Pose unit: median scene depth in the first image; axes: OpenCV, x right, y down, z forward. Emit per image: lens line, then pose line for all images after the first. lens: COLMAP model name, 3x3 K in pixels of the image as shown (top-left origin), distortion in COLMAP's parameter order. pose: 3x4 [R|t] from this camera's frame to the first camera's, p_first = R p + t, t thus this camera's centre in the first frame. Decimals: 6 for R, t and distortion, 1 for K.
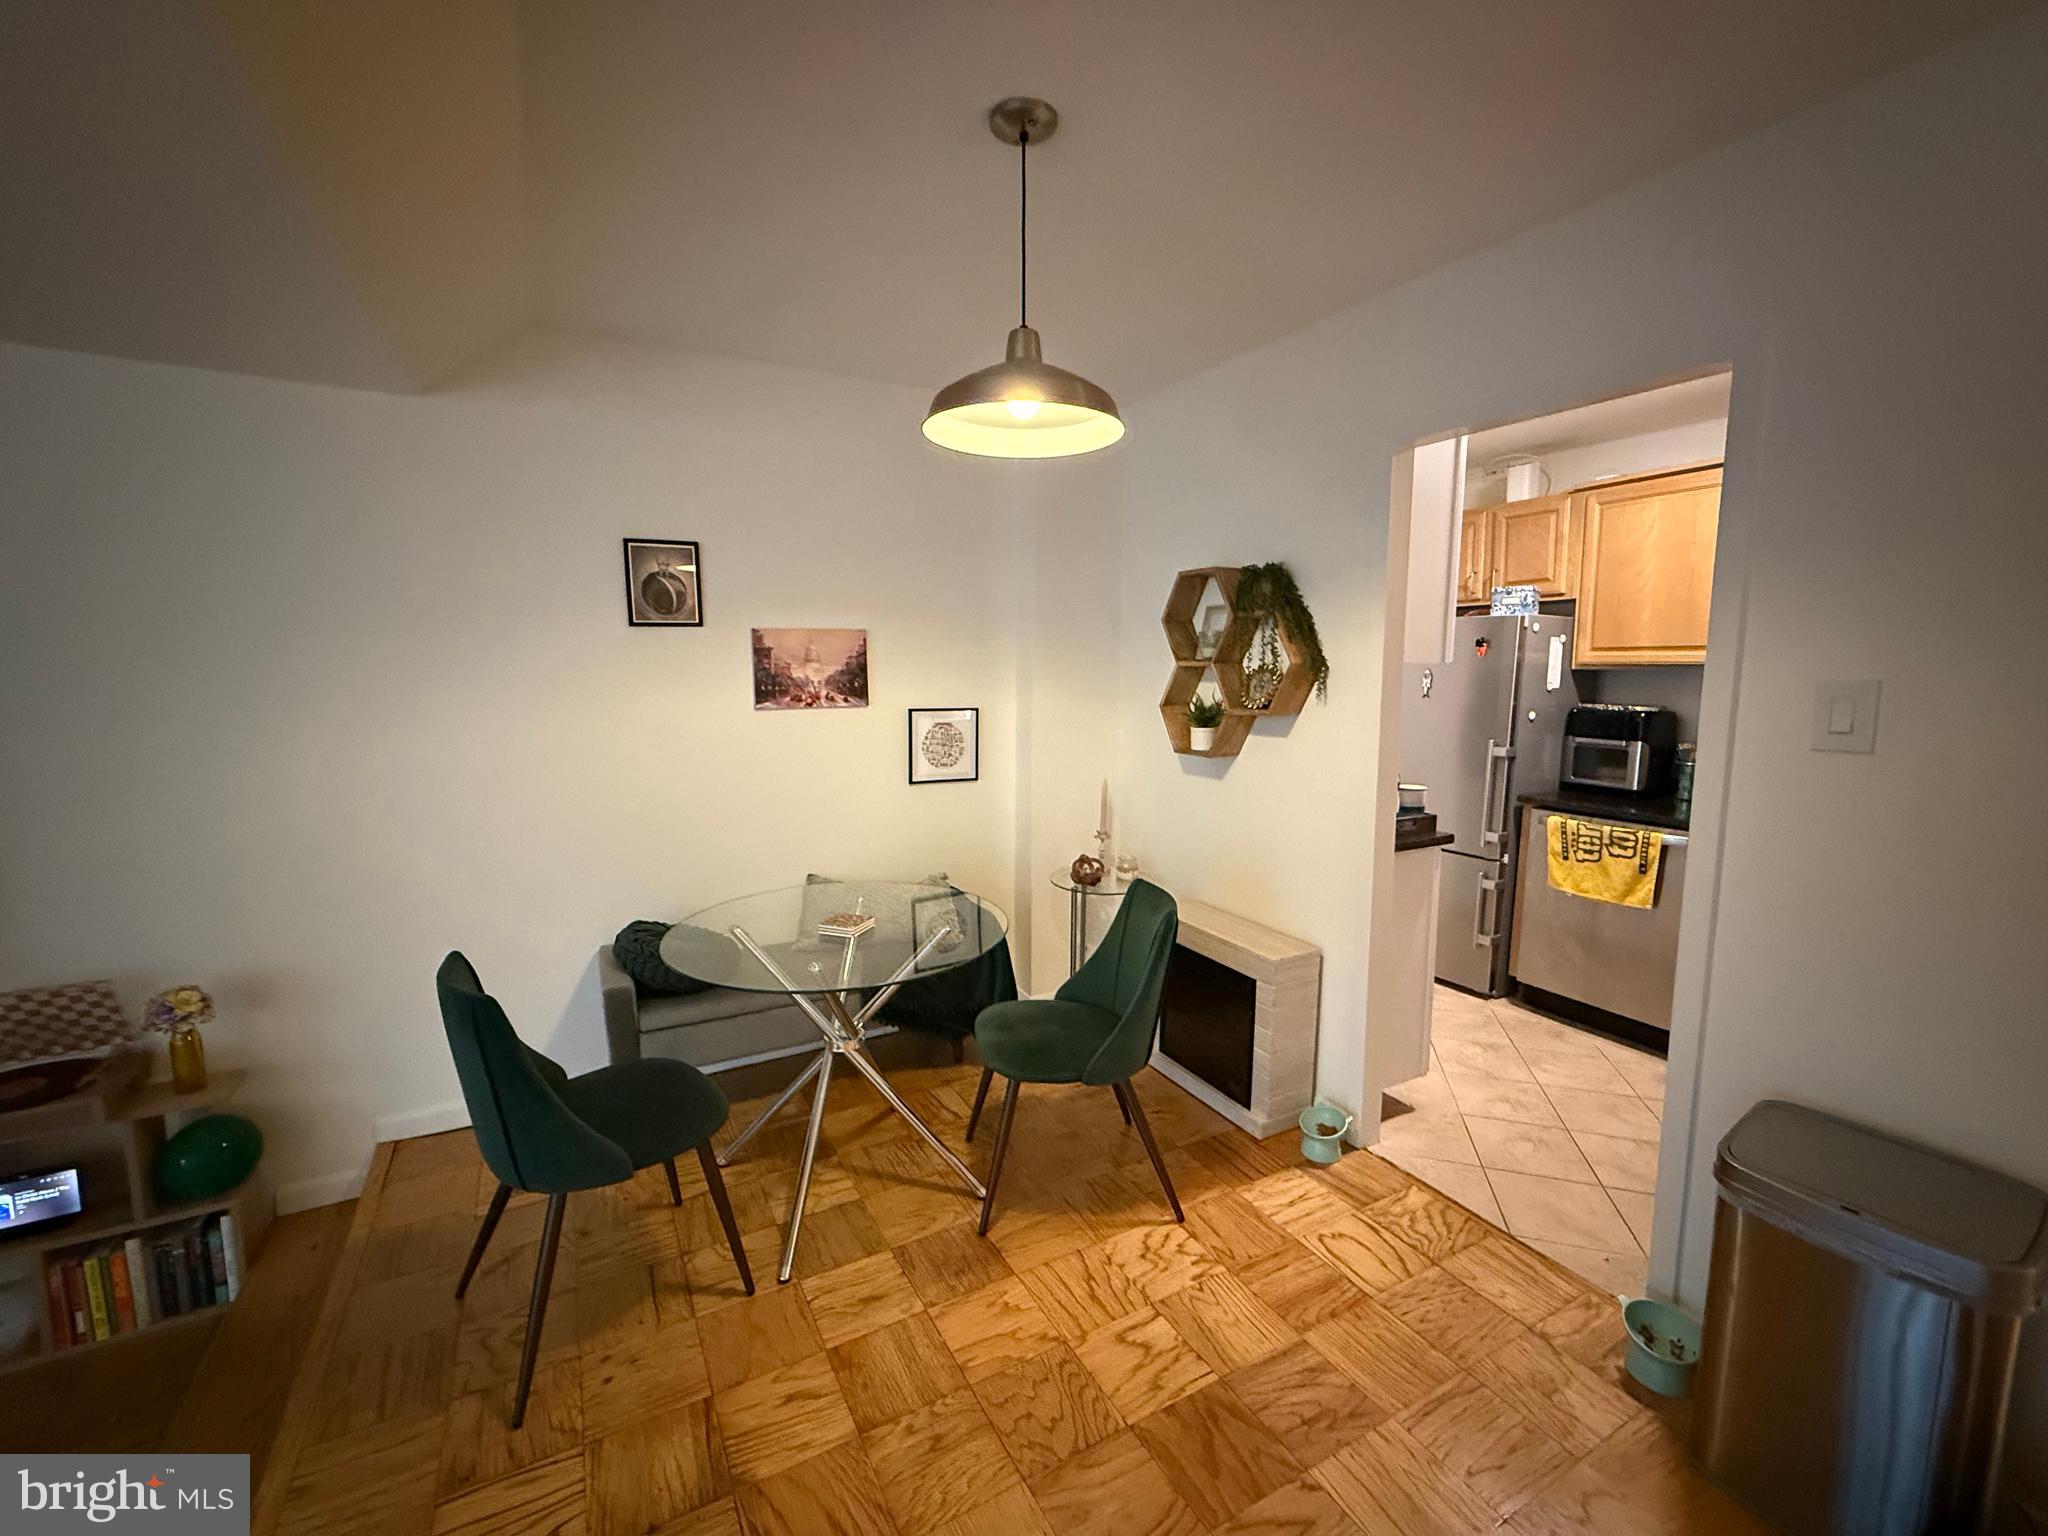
lens RADIAL K [[846.2, 0, 1029.1], [0, 846.2, 770.5], [0, 0, 1]] dist [-0.002285, 0.001679]
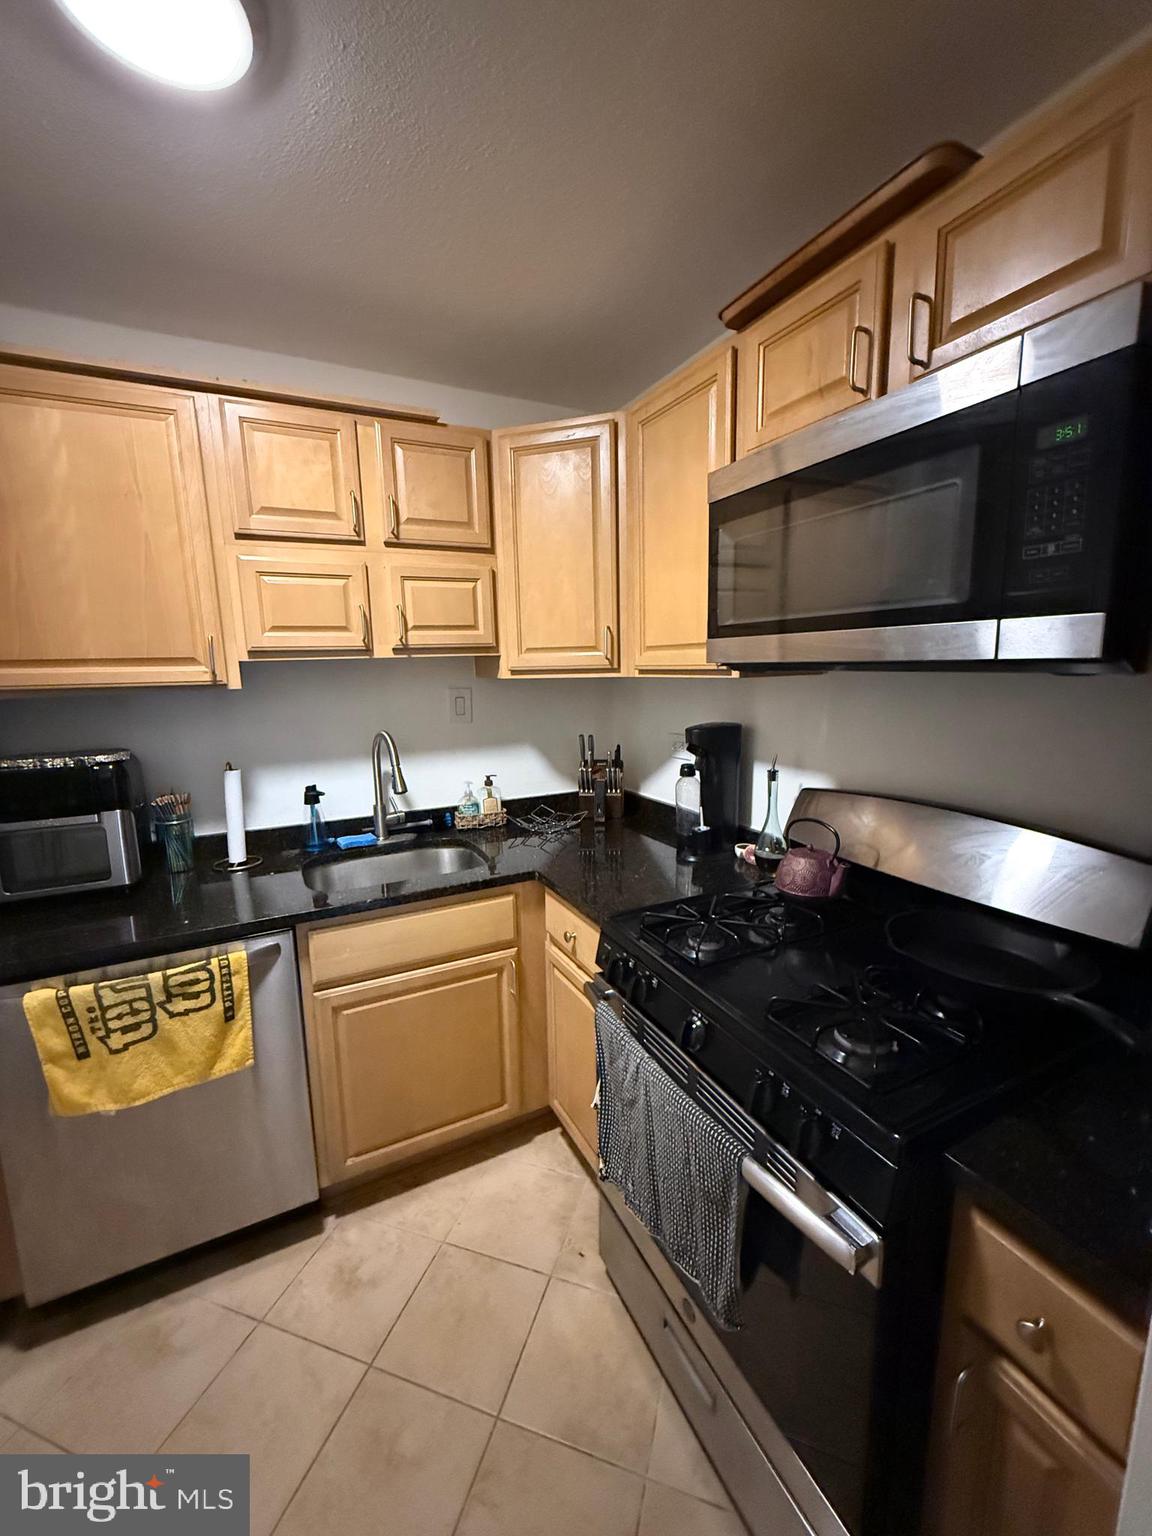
lens RADIAL K [[634.7, 0, 583.3], [0, 634.7, 762.4], [0, 0, 1]] dist [-0.002285, 0.001679]
pose [[0.040158, -0.163143, 0.985785, 0.342548], [0.151405, 0.976182, 0.155387, -0.110949], [-0.987656, 0.143012, 0.063902, 0.770748]]
